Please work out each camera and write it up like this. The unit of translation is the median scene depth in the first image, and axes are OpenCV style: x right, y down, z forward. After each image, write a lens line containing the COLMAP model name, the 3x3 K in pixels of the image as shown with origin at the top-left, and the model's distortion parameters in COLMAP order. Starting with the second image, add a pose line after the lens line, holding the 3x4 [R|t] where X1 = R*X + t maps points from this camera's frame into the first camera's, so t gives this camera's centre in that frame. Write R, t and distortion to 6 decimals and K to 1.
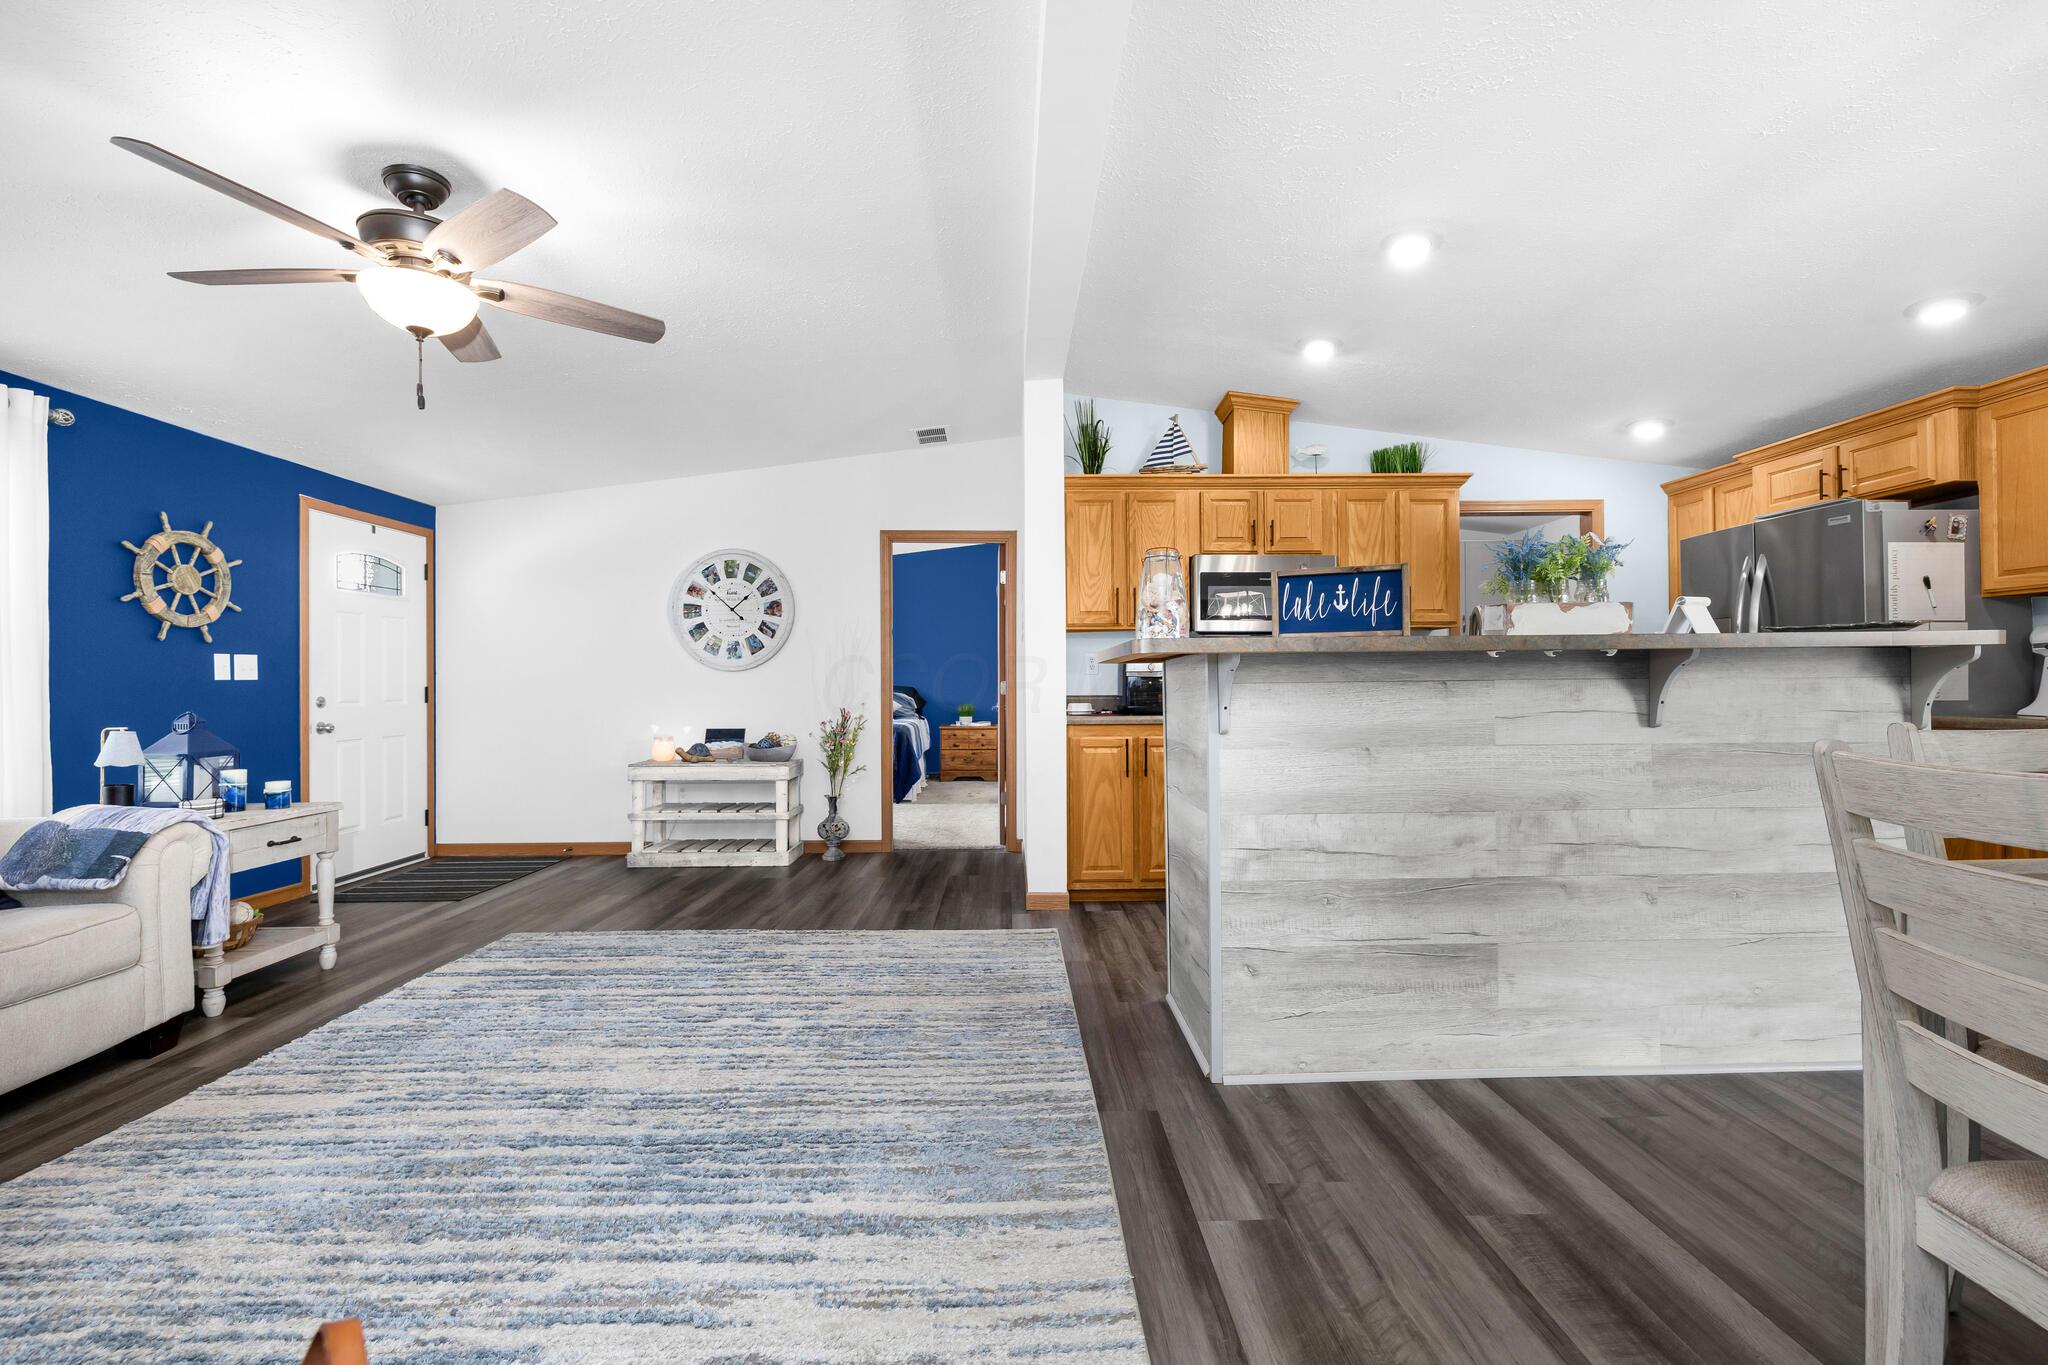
lens RADIAL K [[886.6, 0, 1024.0], [0, 886.6, 682.5], [0, 0, 1]] dist [-0.000154, -0.000042]
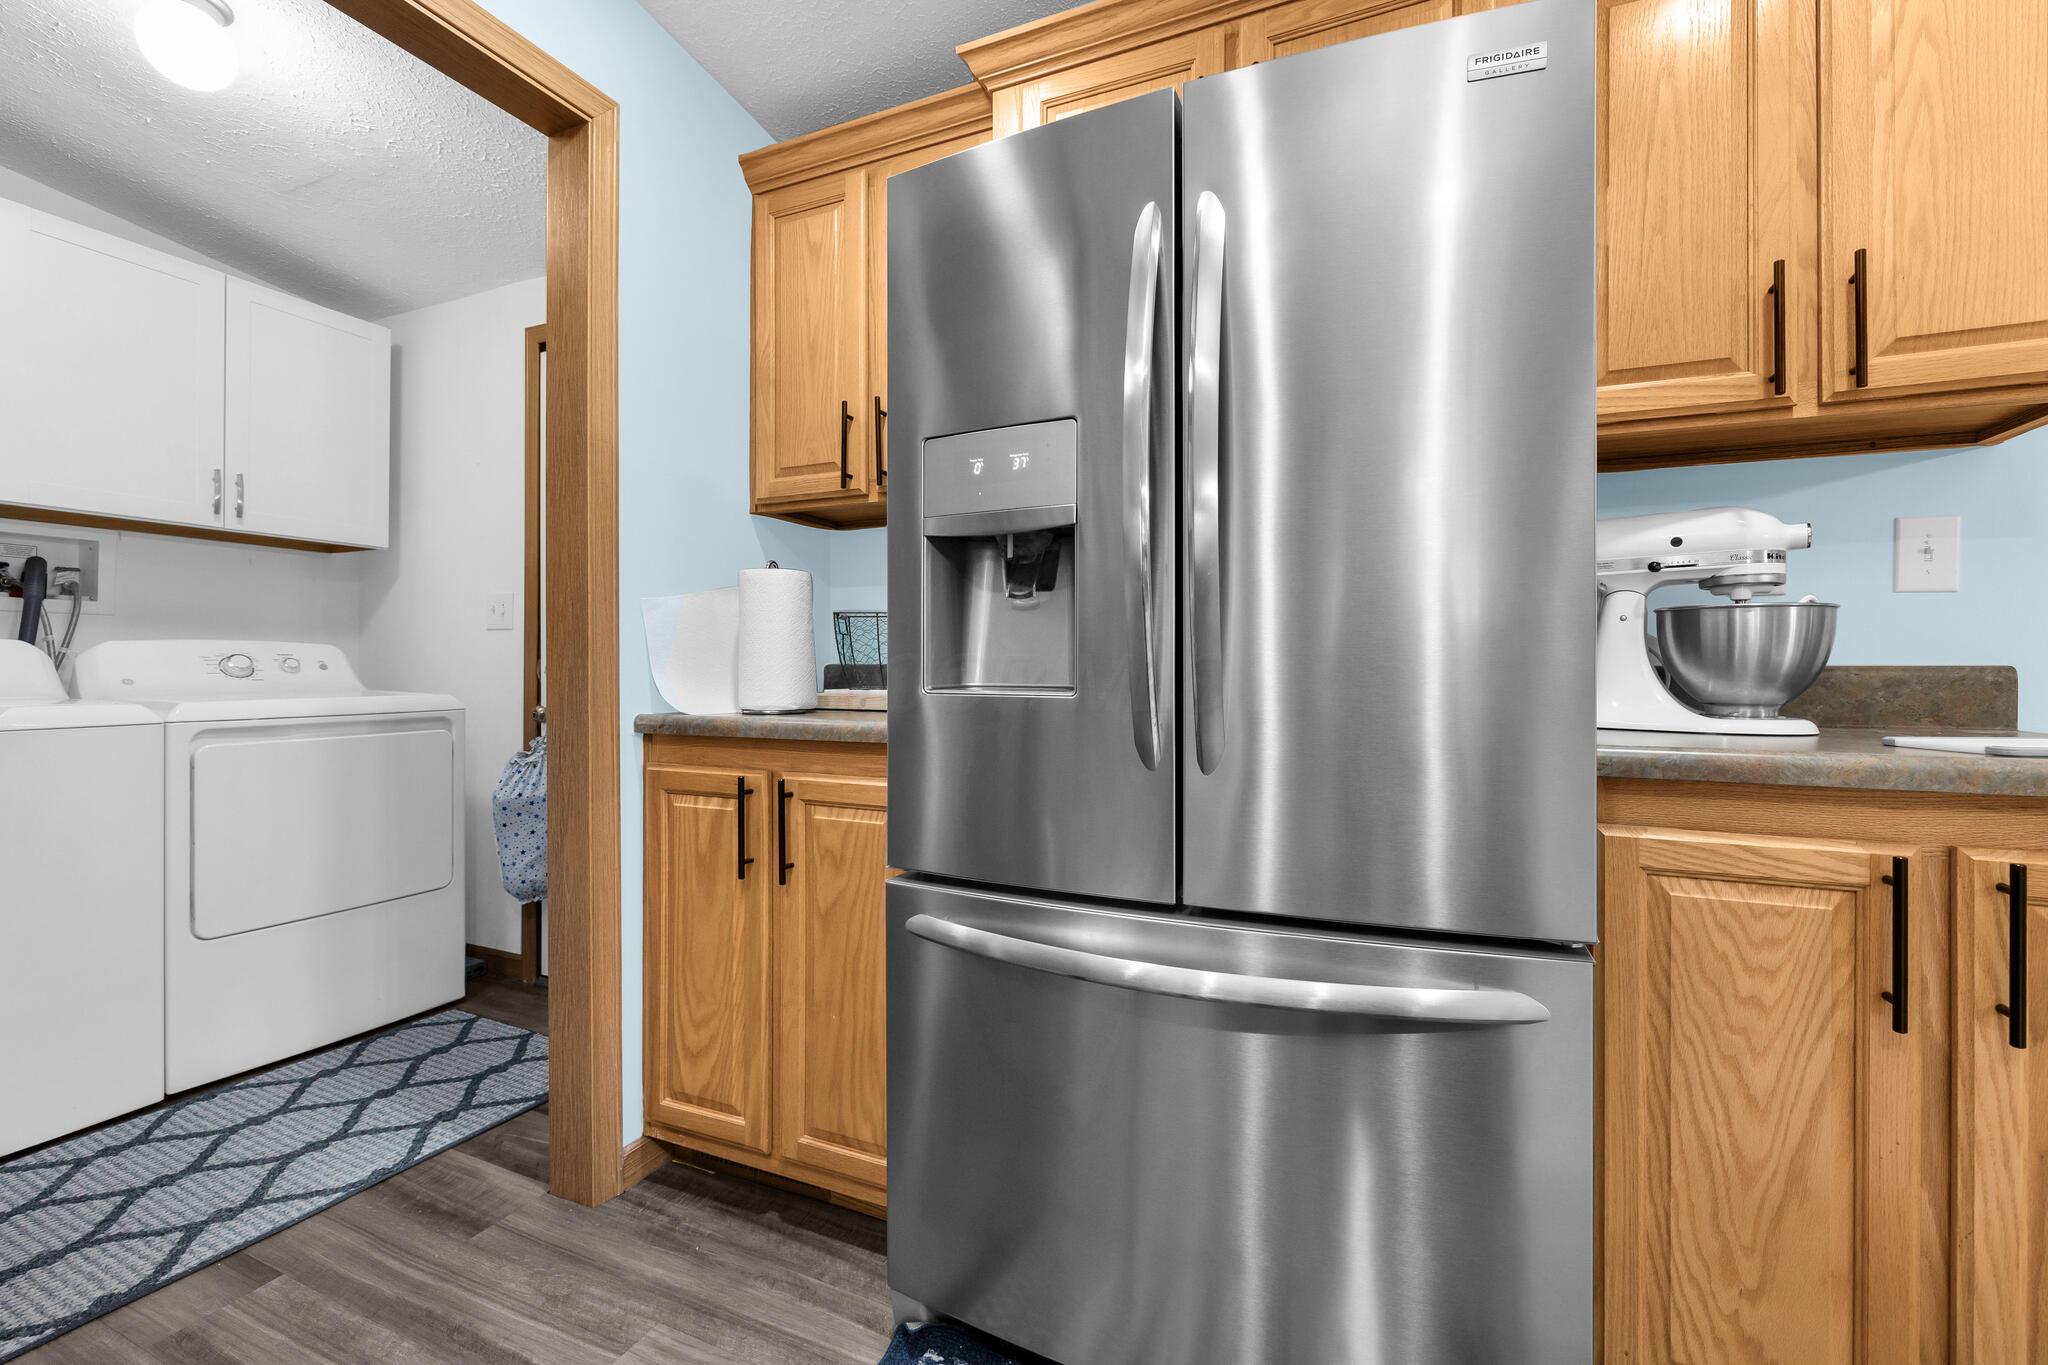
lens RADIAL K [[845.5, 0, 1025.3], [0, 845.5, 666.6], [0, 0, 1]] dist [0.000079, -0.000084]
pose [[0.441475, 0.008015, 0.897238, 0.457410], [-0.009881, 0.999943, -0.004071, 0.008214], [-0.897219, -0.007068, 0.441528, 0.752663]]
